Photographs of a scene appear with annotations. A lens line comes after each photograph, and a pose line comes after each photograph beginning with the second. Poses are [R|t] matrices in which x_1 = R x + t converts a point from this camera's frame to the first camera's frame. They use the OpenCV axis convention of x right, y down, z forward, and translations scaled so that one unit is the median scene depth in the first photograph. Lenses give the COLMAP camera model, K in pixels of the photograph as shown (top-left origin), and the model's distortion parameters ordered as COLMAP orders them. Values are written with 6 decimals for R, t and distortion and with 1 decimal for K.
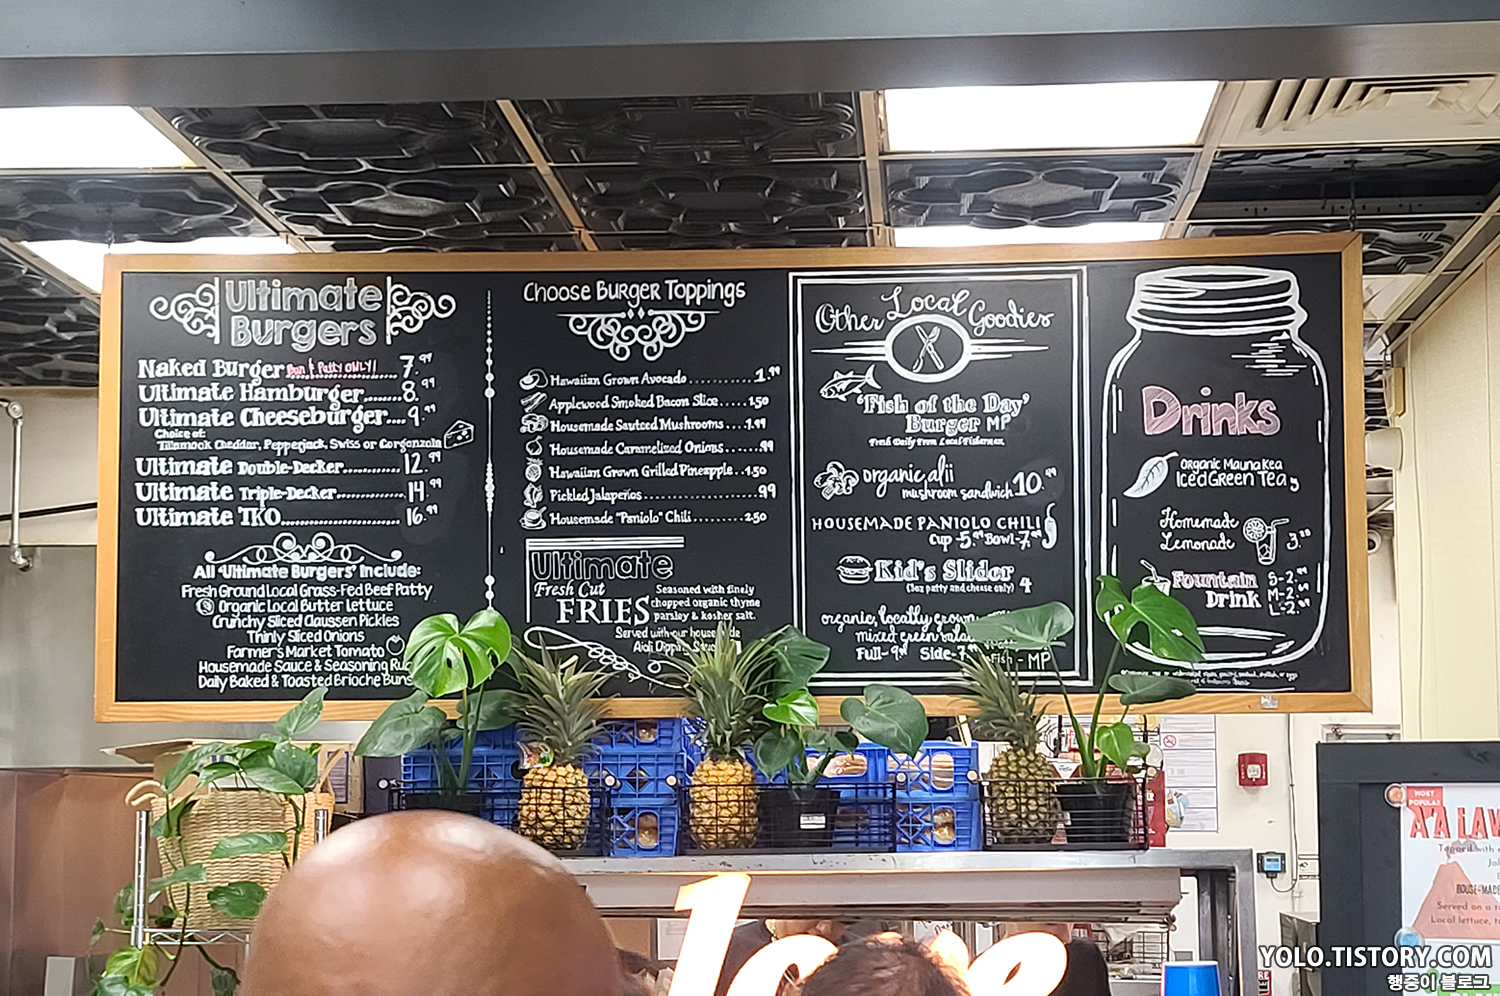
lens RADIAL K [[1875.6, 0, 750.2], [0, 1875.6, 504.1], [0, 0, 1]] dist [0.051675, 0.001415]
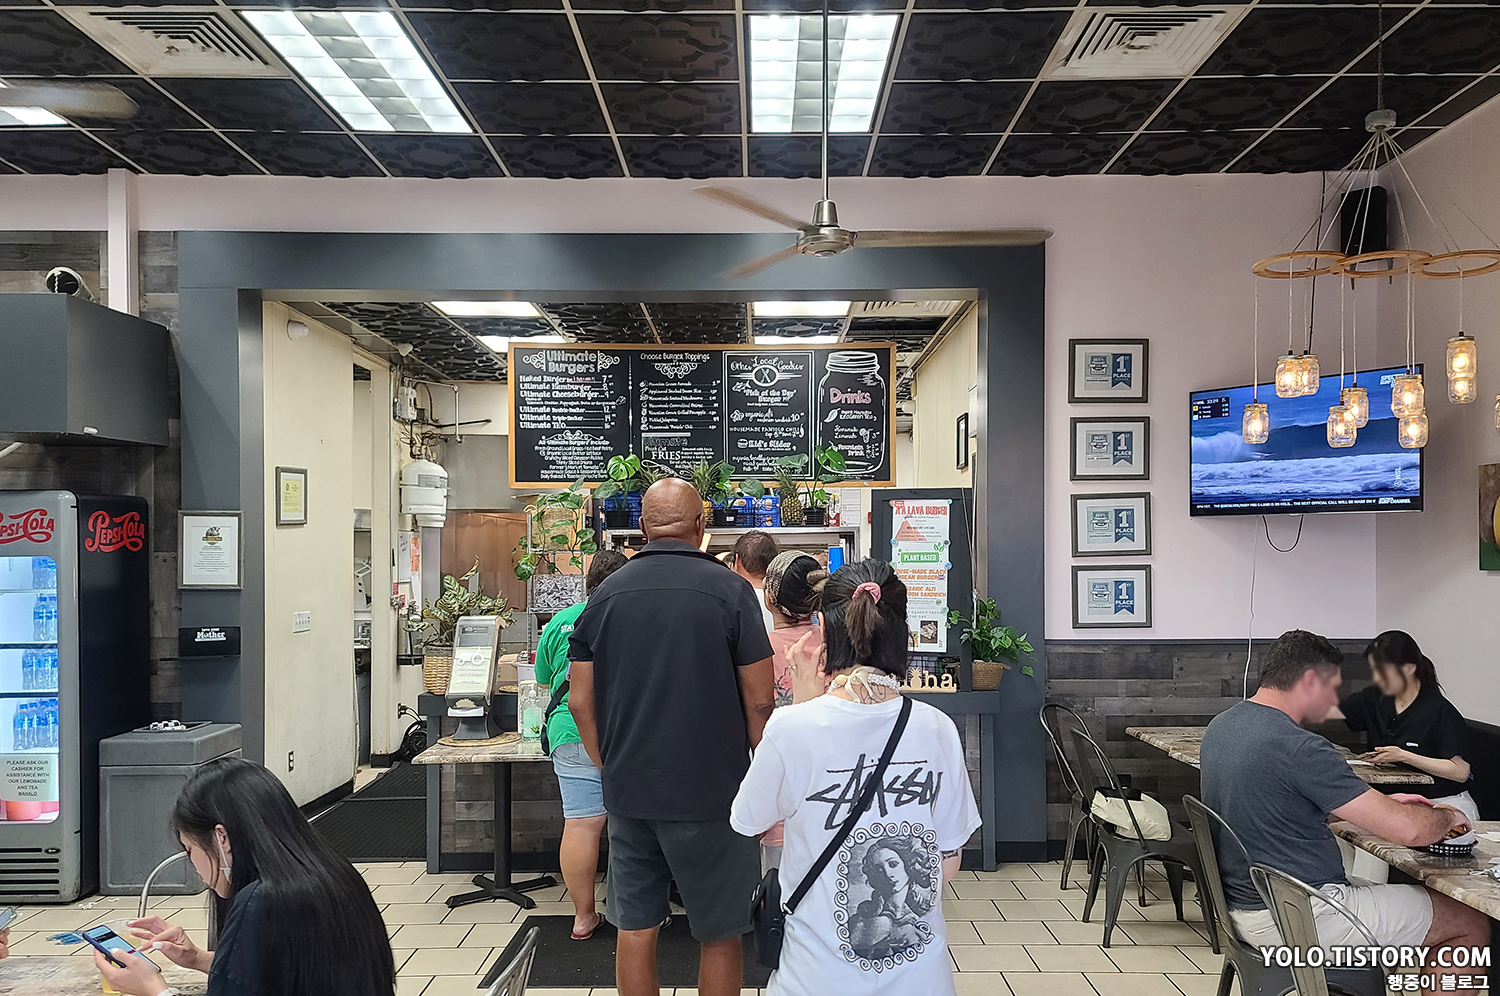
lens RADIAL K [[1875.6, 0, 754.3], [0, 1875.6, 498.0], [0, 0, 1]] dist [0.051675, 0.001415]
pose [[0.992156, 0.004649, 0.124918, -0.329863], [-0.009934, 0.999080, 0.041717, -0.006428], [-0.124609, -0.042631, 0.991290, -2.232054]]
